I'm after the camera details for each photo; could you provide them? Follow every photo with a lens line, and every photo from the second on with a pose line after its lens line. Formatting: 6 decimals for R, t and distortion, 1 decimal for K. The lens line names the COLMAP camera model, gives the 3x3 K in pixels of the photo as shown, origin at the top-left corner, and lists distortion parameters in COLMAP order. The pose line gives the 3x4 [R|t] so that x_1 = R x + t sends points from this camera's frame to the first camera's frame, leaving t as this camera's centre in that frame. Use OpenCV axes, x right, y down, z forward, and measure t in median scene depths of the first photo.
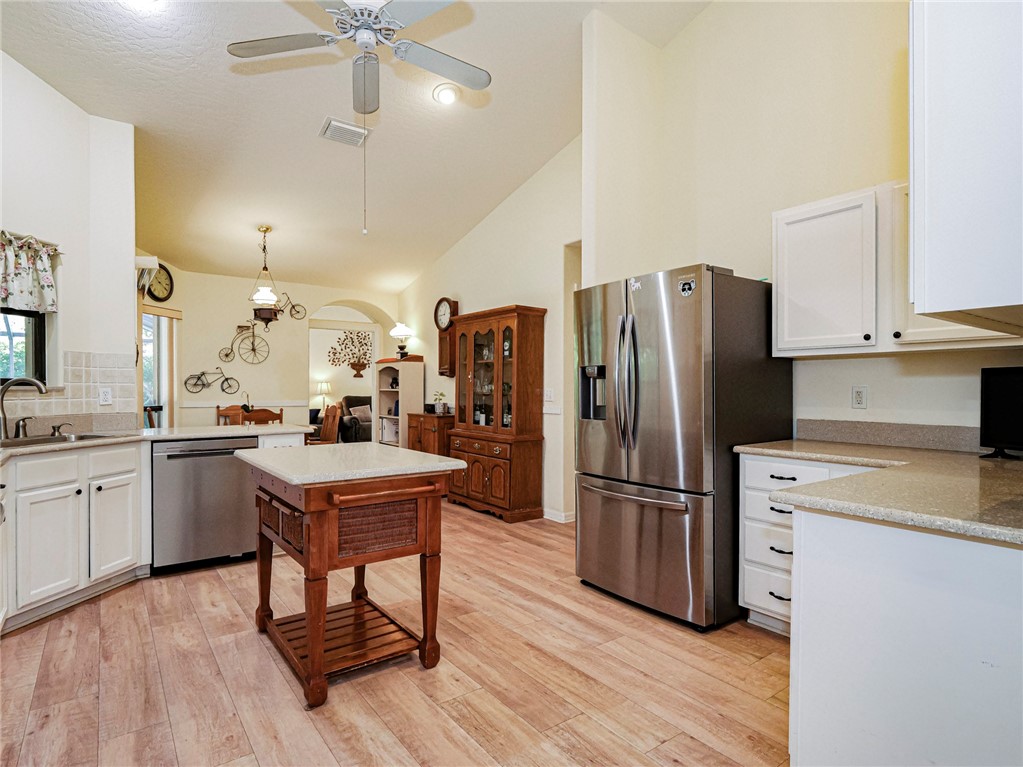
lens RADIAL K [[557.5, 0, 506.6], [0, 557.5, 386.7], [0, 0, 1]] dist [-0.004482, 0.004333]
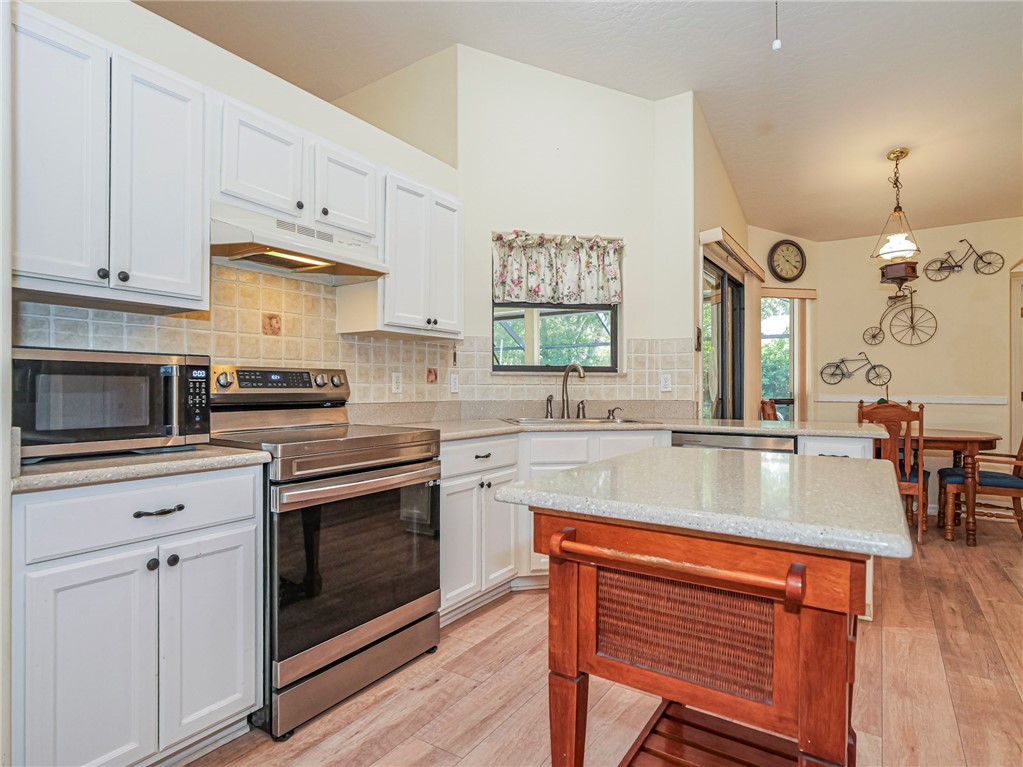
lens RADIAL K [[557.5, 0, 509.5], [0, 557.5, 387.9], [0, 0, 1]] dist [-0.004482, 0.004333]
pose [[0.341978, -0.001763, -0.939706, 0.110860], [0.002021, 0.999997, -0.001141, 0.029221], [0.939706, -0.001509, 0.341981, 0.448249]]
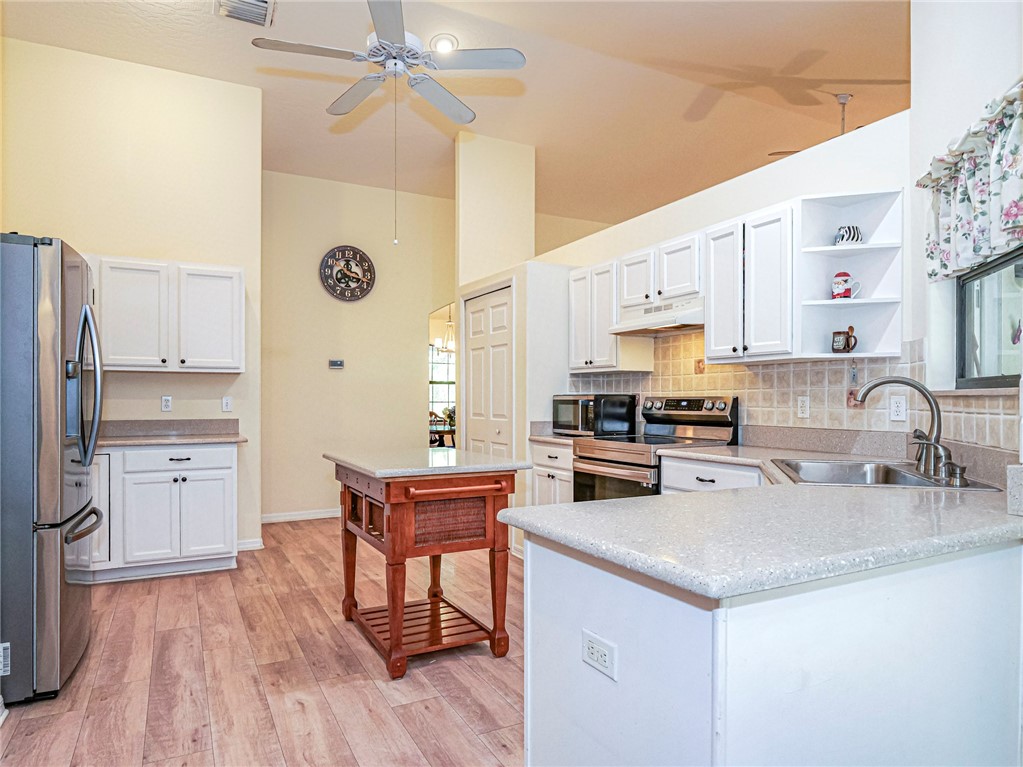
lens RADIAL K [[637.1, 0, 507.7], [0, 637.1, 403.2], [0, 0, 1]] dist [0.002715, -0.001138]
pose [[-0.988987, -0.001149, 0.148001, -0.472588], [-0.000642, 0.999994, 0.003476, 0.011012], [-0.148004, 0.003343, -0.988981, 1.598265]]
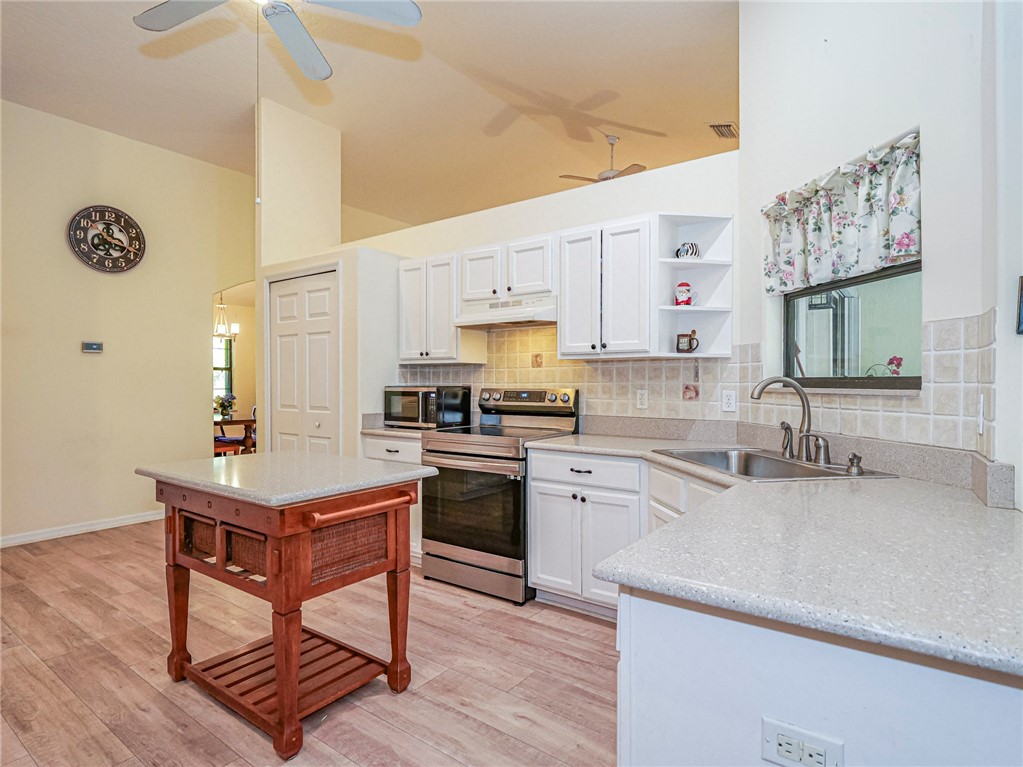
lens RADIAL K [[557.5, 0, 505.5], [0, 557.5, 385.6], [0, 0, 1]] dist [-0.004482, 0.004333]
pose [[-0.956071, 0.001369, -0.293130, -0.270085], [0.000427, 0.999995, 0.003278, -0.006562], [0.293133, 0.003009, -0.956067, 1.421955]]
